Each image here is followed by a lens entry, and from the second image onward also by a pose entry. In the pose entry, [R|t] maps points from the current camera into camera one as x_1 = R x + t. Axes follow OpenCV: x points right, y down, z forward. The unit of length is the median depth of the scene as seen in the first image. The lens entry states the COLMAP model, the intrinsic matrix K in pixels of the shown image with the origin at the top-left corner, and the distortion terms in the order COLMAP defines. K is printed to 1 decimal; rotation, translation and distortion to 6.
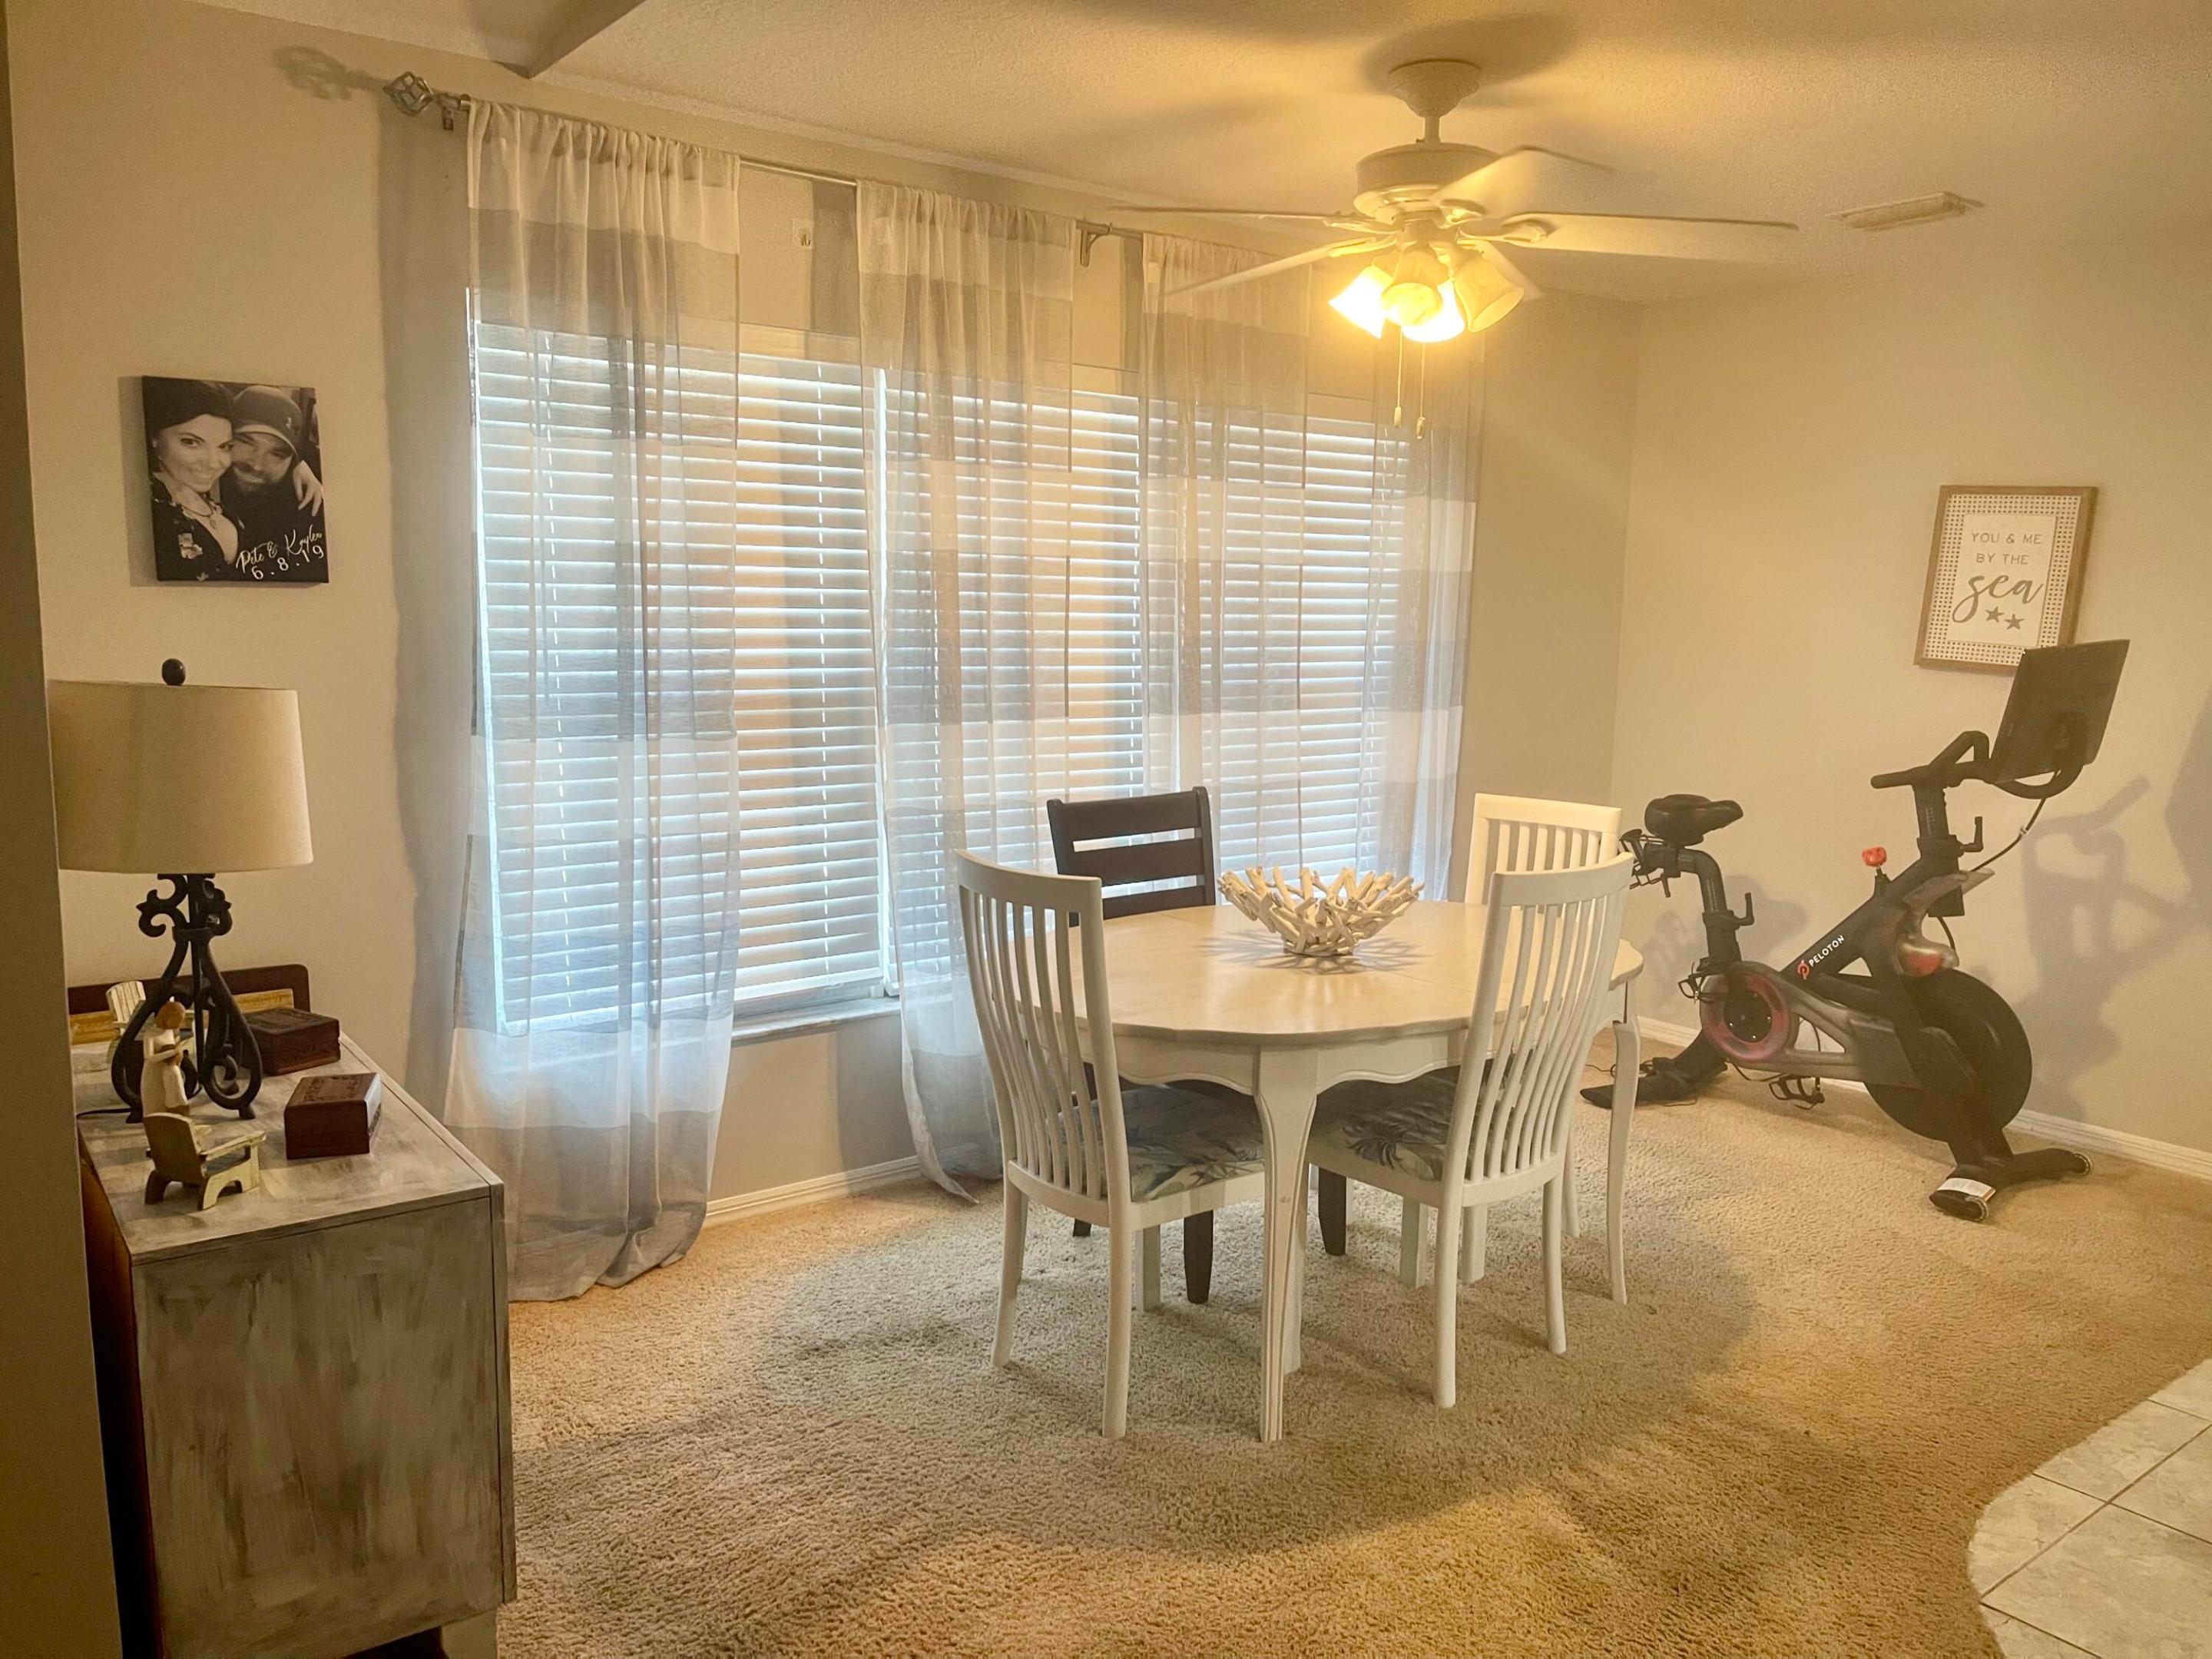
lens RADIAL K [[1666.9, 0, 1106.0], [0, 1666.9, 829.5], [0, 0, 1]] dist [0.053416, -0.079425]
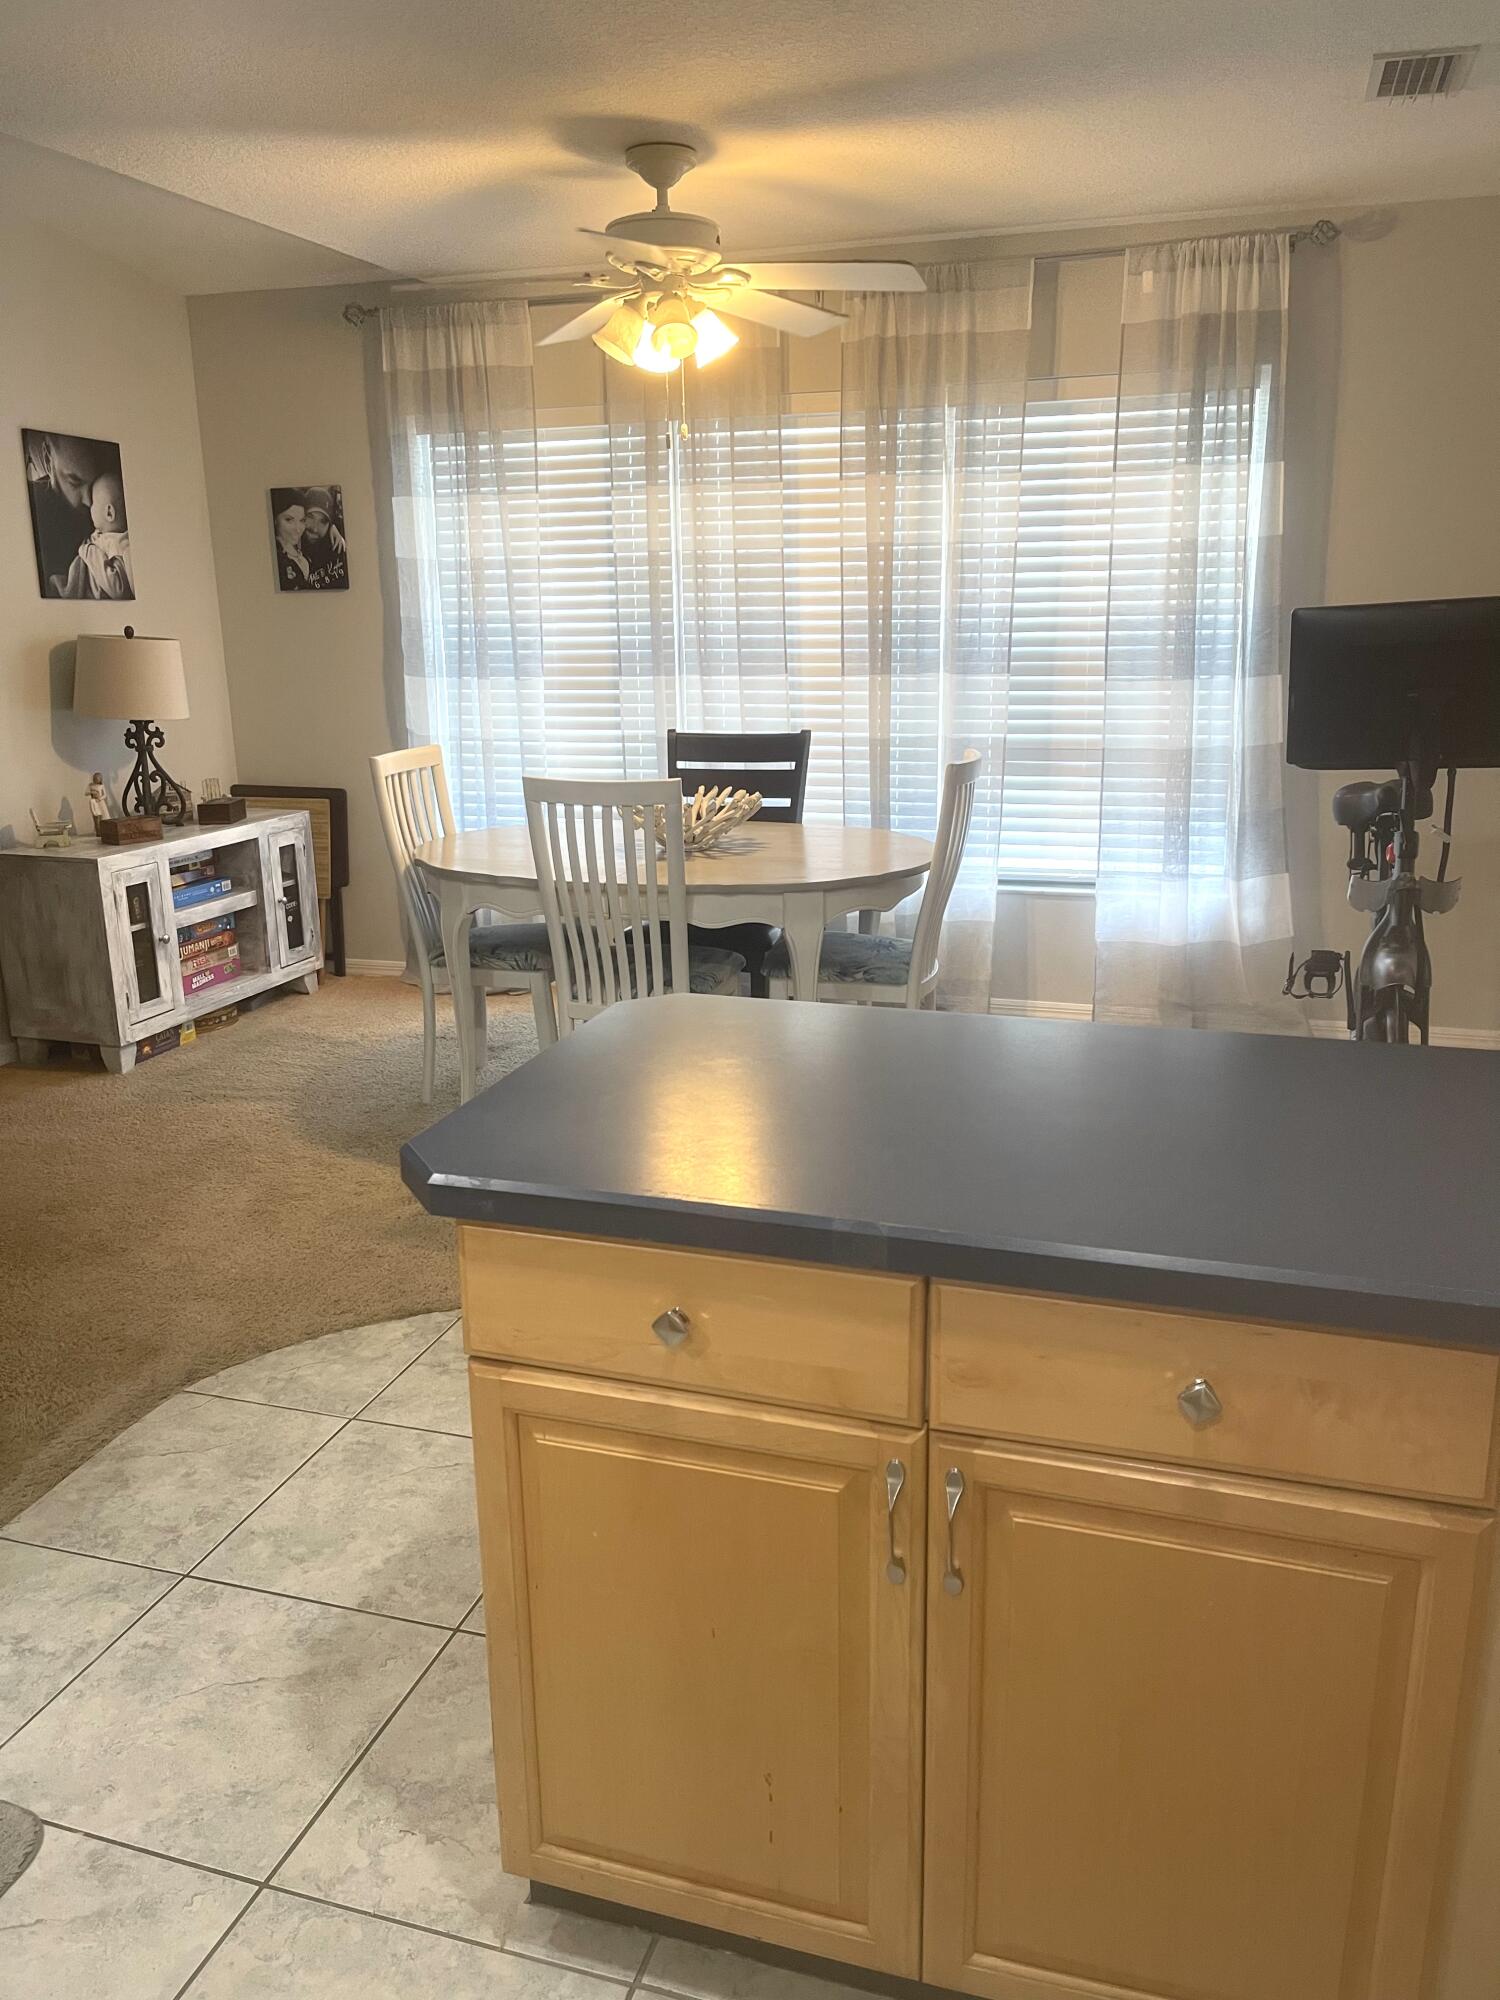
lens RADIAL K [[1507.1, 0, 757.7], [0, 1507.1, 993.8], [0, 0, 1]] dist [0.053416, -0.079425]
pose [[0.559496, 0.183027, -0.808372, 1.321744], [-0.087201, 0.982899, 0.162188, -0.014817], [0.824233, -0.020252, 0.565888, 0.410421]]
